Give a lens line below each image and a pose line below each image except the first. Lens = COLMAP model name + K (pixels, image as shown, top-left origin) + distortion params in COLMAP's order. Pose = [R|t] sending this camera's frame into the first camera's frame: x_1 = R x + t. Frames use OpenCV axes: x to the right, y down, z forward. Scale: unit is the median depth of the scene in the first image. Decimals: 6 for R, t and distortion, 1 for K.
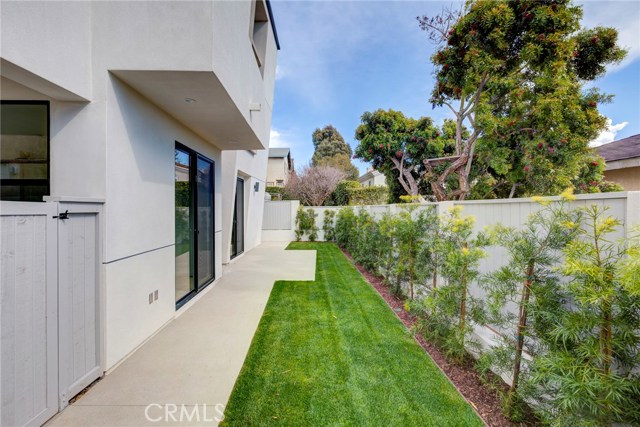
lens RADIAL K [[286.2, 0, 320.6], [0, 286.2, 209.0], [0, 0, 1]] dist [-0.003962, -0.000132]
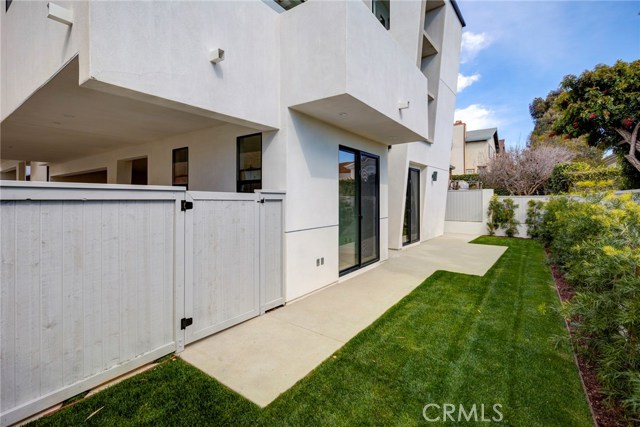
lens RADIAL K [[289.5, 0, 324.8], [0, 289.5, 199.2], [0, 0, 1]] dist [0.001997, 0.001041]
pose [[0.804169, 0.005463, -0.594375, 0.165138], [-0.004396, 0.999985, 0.003243, 0.002015], [0.594384, 0.000005, 0.804182, -0.065899]]
